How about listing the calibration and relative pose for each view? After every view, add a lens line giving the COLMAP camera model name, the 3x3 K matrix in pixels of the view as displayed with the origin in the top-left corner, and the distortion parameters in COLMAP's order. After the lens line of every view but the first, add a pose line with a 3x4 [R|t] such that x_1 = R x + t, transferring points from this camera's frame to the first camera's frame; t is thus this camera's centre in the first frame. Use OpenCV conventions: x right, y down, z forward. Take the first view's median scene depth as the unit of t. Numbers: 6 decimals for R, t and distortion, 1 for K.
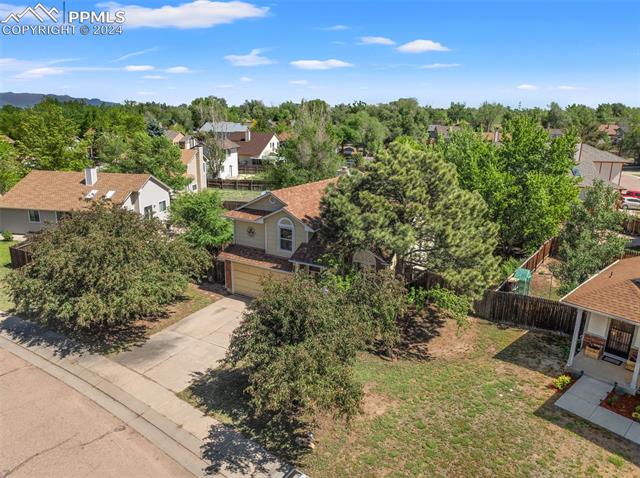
lens RADIAL K [[445.4, 0, 316.0], [0, 445.4, 237.8], [0, 0, 1]] dist [-0.040104, 0.002536]
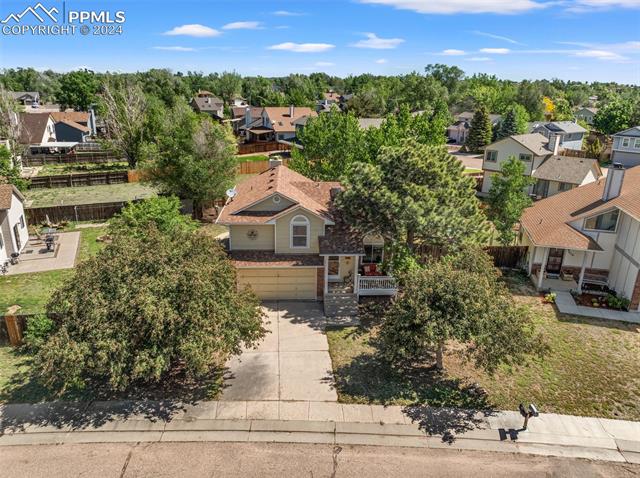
lens RADIAL K [[445.4, 0, 316.0], [0, 445.4, 237.8], [0, 0, 1]] dist [-0.040104, 0.002536]
pose [[0.831086, -0.175593, 0.527695, -0.580280], [0.139339, 0.984328, 0.108090, -0.097955], [-0.538405, -0.016303, 0.842528, 0.113446]]
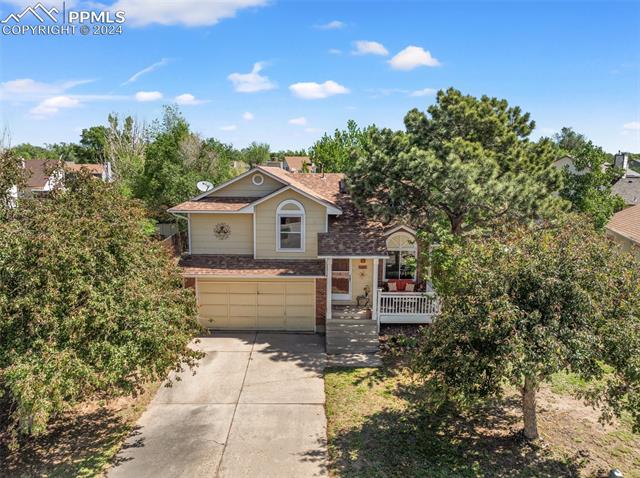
lens RADIAL K [[445.4, 0, 316.0], [0, 445.4, 237.8], [0, 0, 1]] dist [-0.040104, 0.002536]
pose [[0.863508, -0.095673, 0.495178, -0.380007], [0.142109, 0.988215, -0.056882, 0.057489], [-0.483900, 0.119487, 0.866928, 0.376344]]
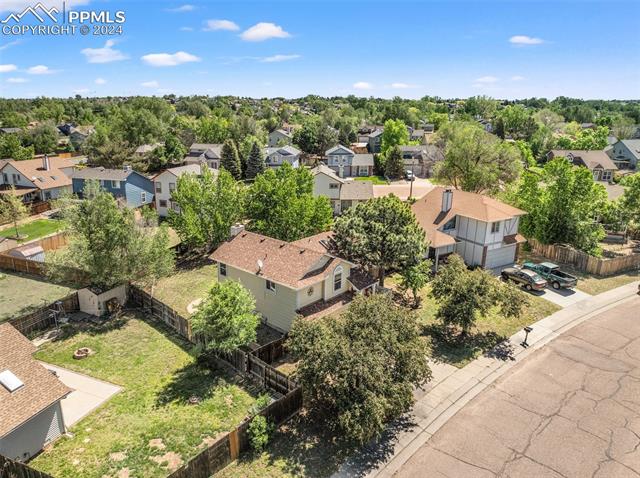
lens RADIAL K [[445.4, 0, 316.0], [0, 445.4, 237.8], [0, 0, 1]] dist [-0.040104, 0.002536]
pose [[0.223256, -0.287551, 0.931381, -1.290107], [0.263705, 0.937686, 0.226286, -0.440198], [-0.938412, 0.195090, 0.285173, 0.655257]]
